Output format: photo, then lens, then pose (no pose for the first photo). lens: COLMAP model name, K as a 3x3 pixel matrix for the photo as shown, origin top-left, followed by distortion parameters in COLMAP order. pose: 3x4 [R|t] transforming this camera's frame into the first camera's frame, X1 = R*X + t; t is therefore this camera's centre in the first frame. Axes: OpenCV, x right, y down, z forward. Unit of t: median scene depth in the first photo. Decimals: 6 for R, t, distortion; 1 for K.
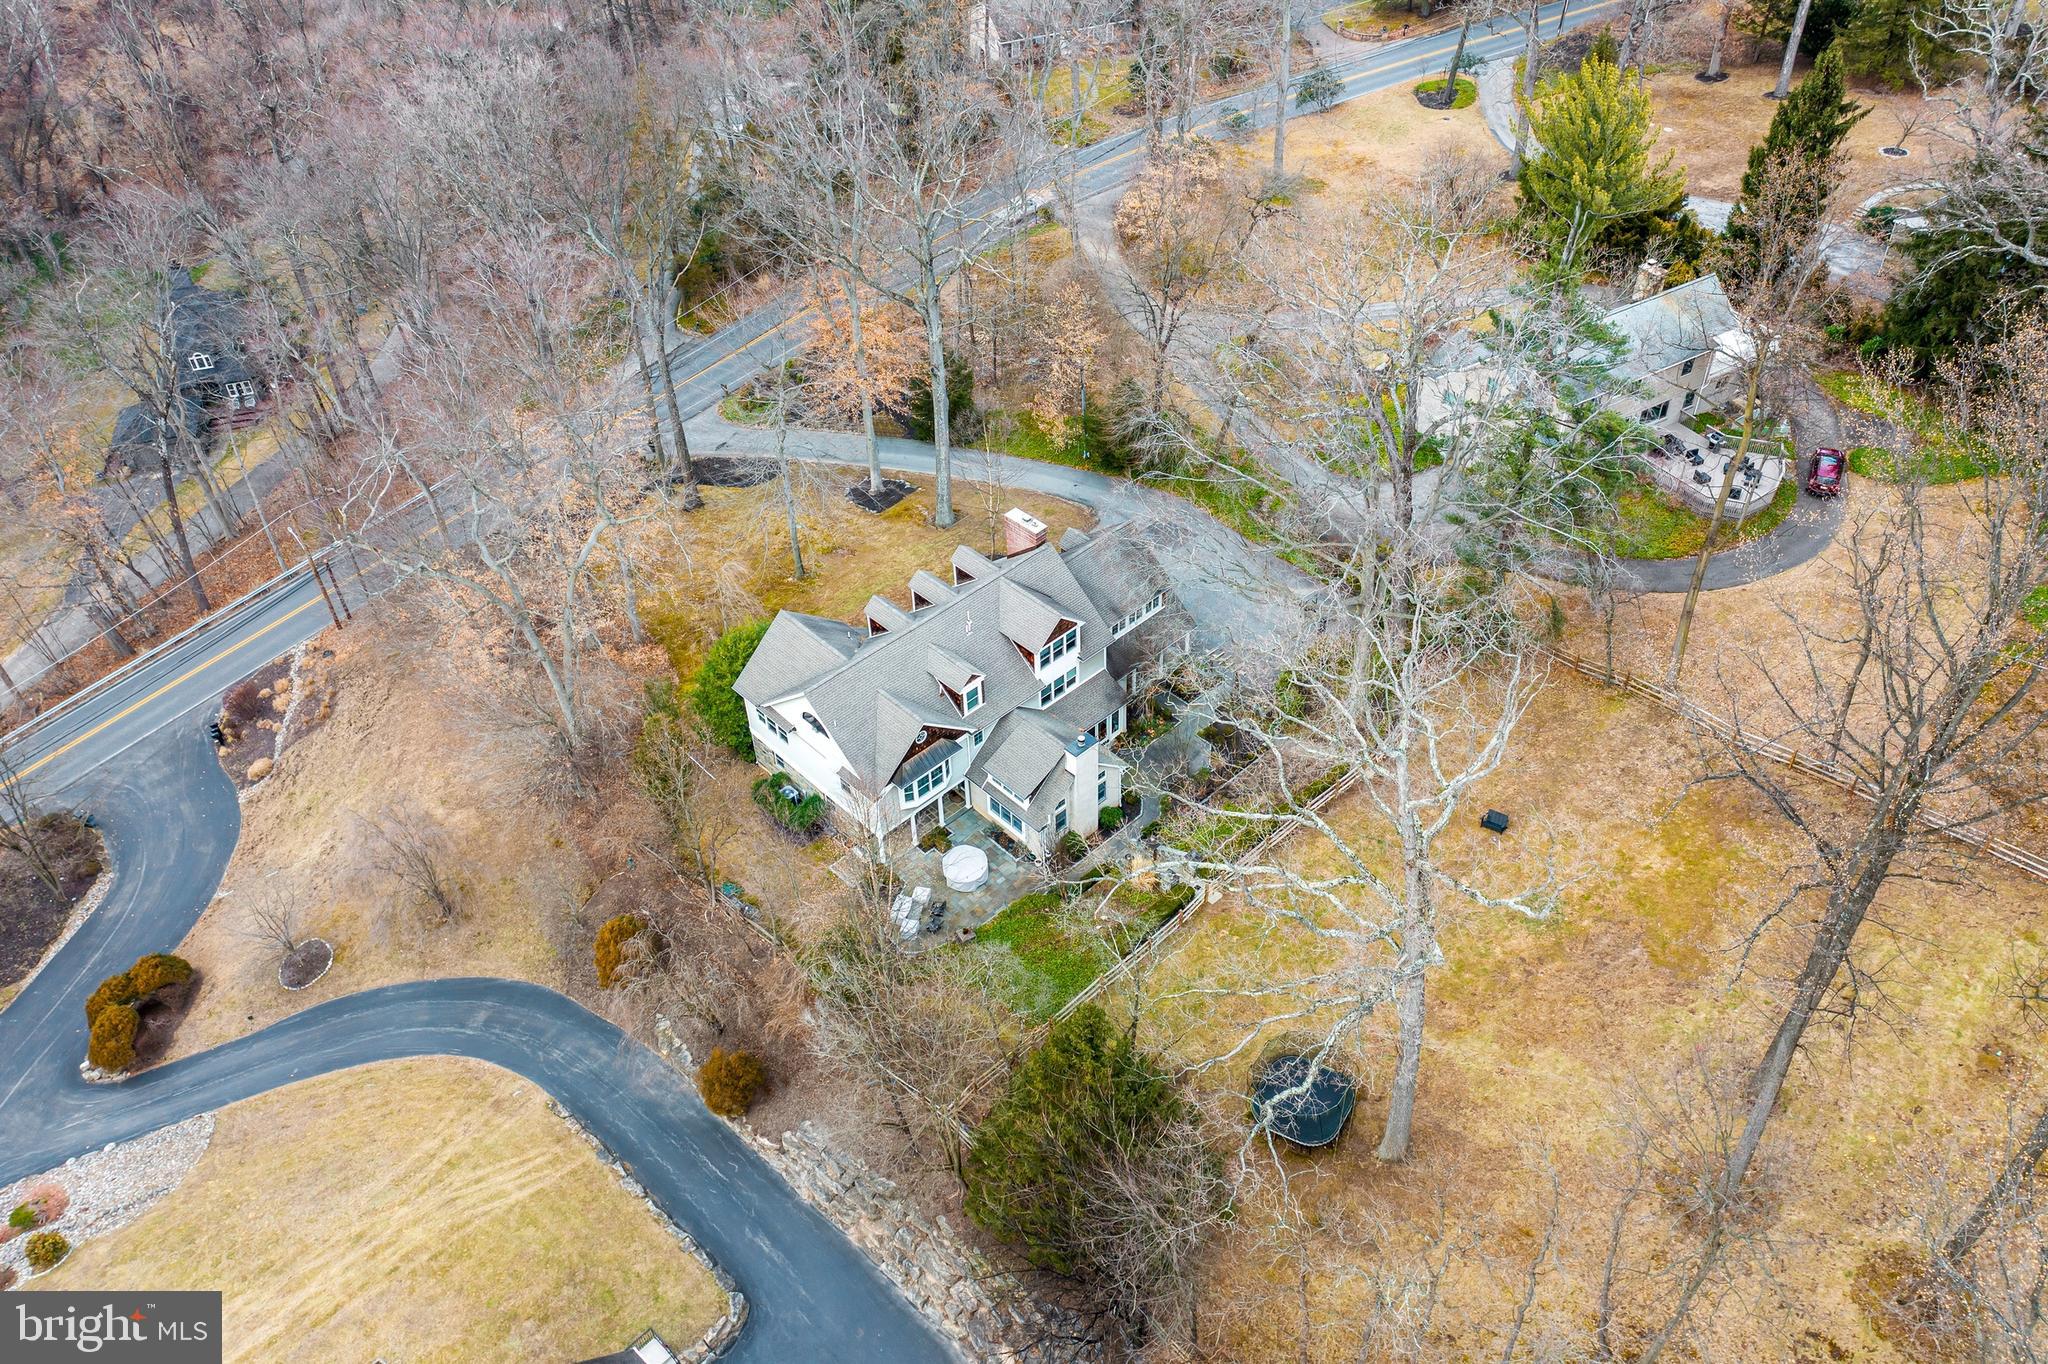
lens RADIAL K [[1627.8, 0, 1019.2], [0, 1627.8, 682.6], [0, 0, 1]] dist [-0.012738, -0.001152]
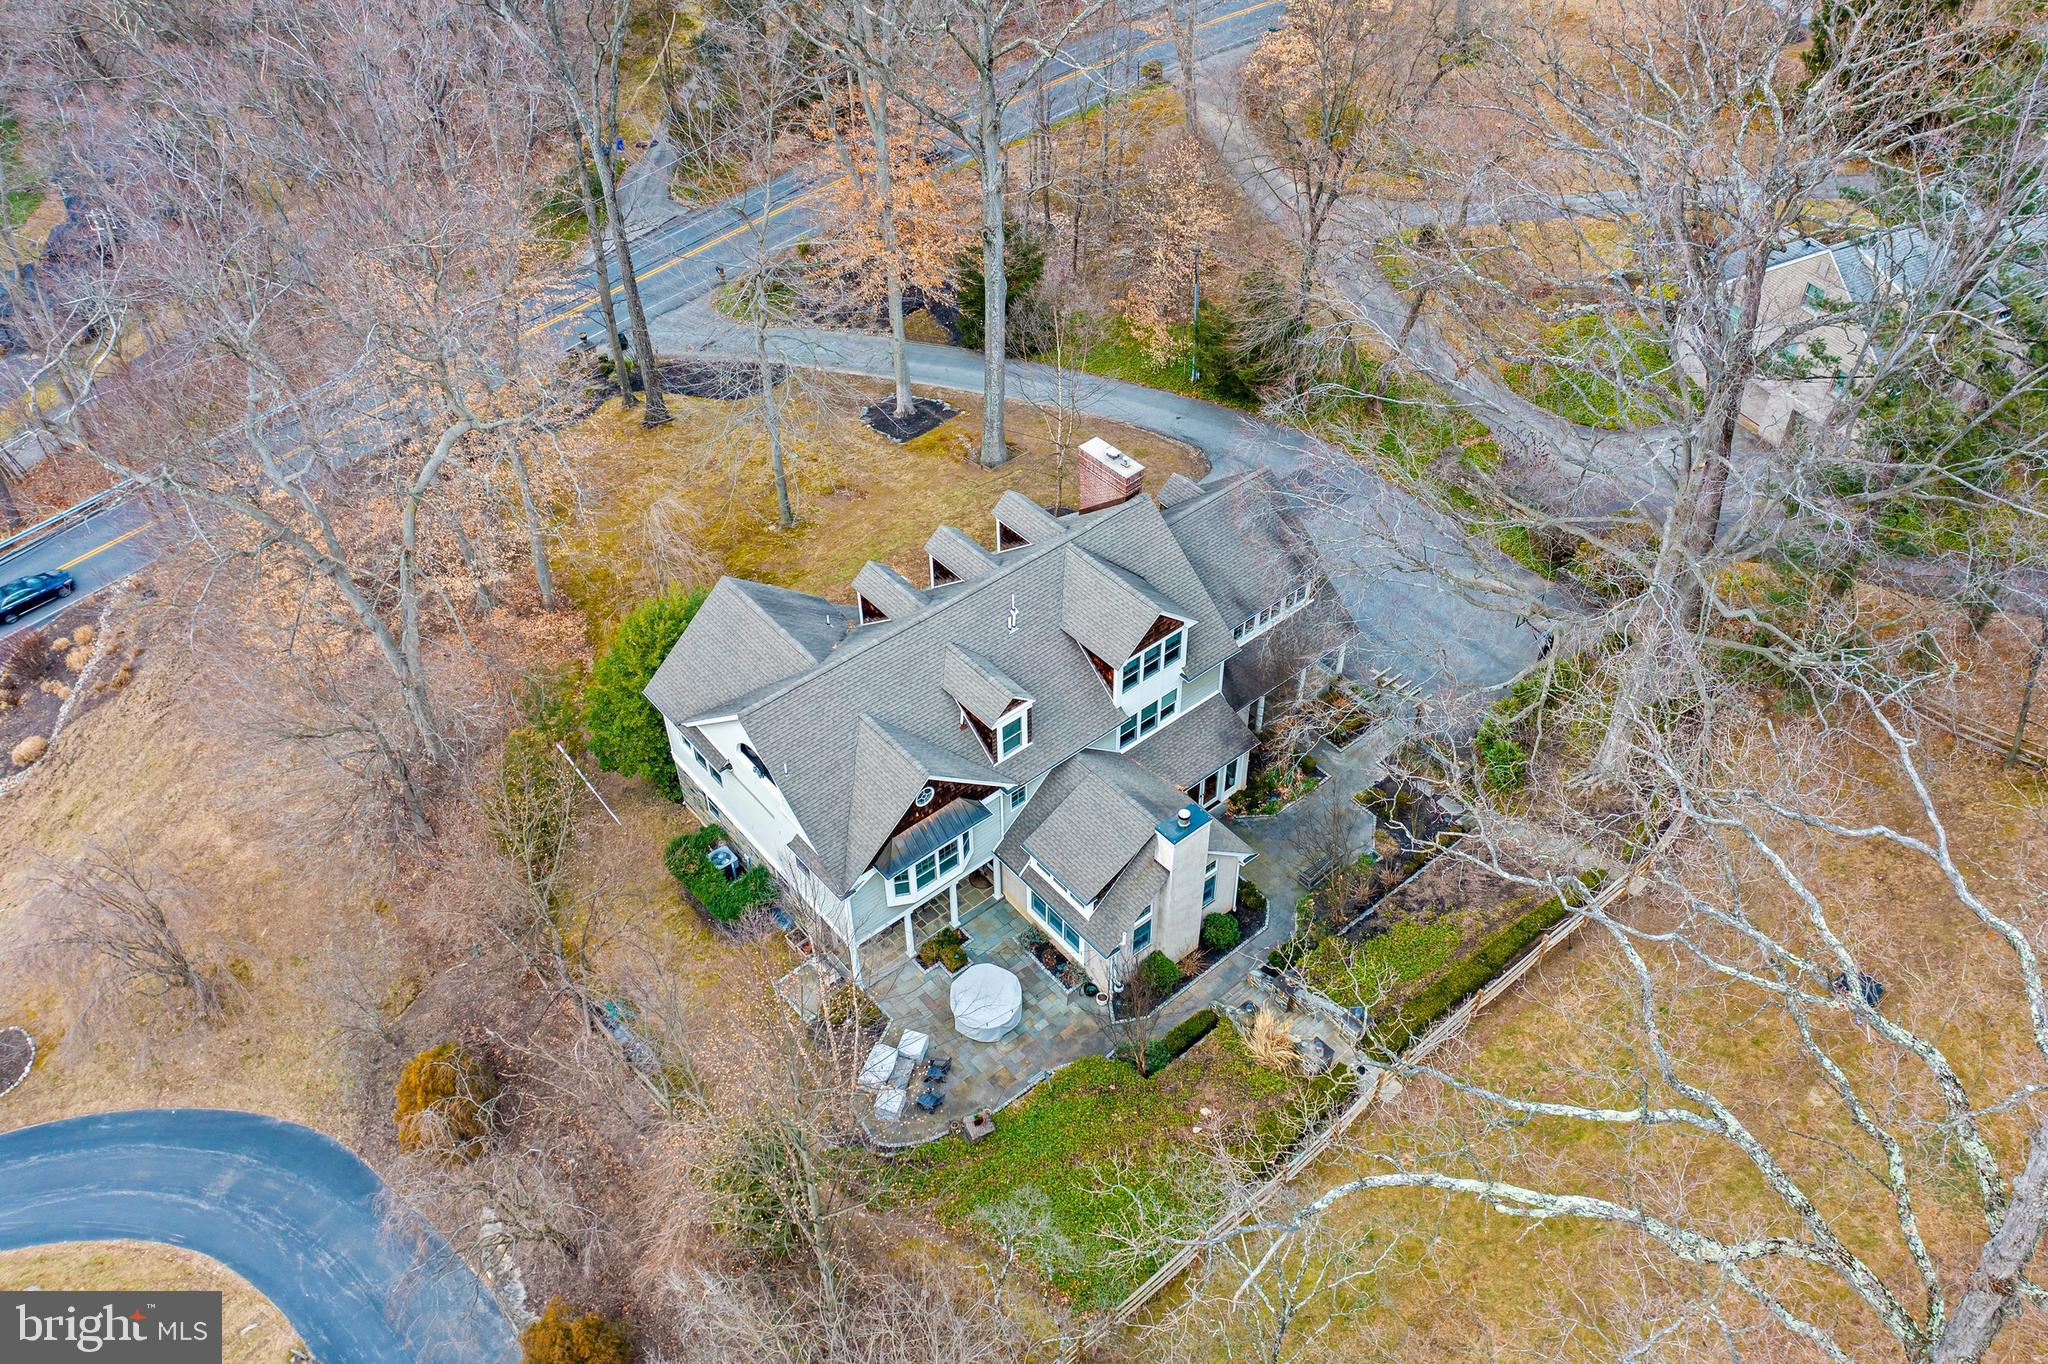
lens RADIAL K [[1627.8, 0, 1027.7], [0, 1627.8, 681.1], [0, 0, 1]] dist [-0.012738, -0.001152]
pose [[0.997965, 0.056698, -0.029186, -0.005322], [-0.055929, 0.998082, 0.026524, -0.026213], [0.030634, -0.024838, 0.999222, 0.351760]]
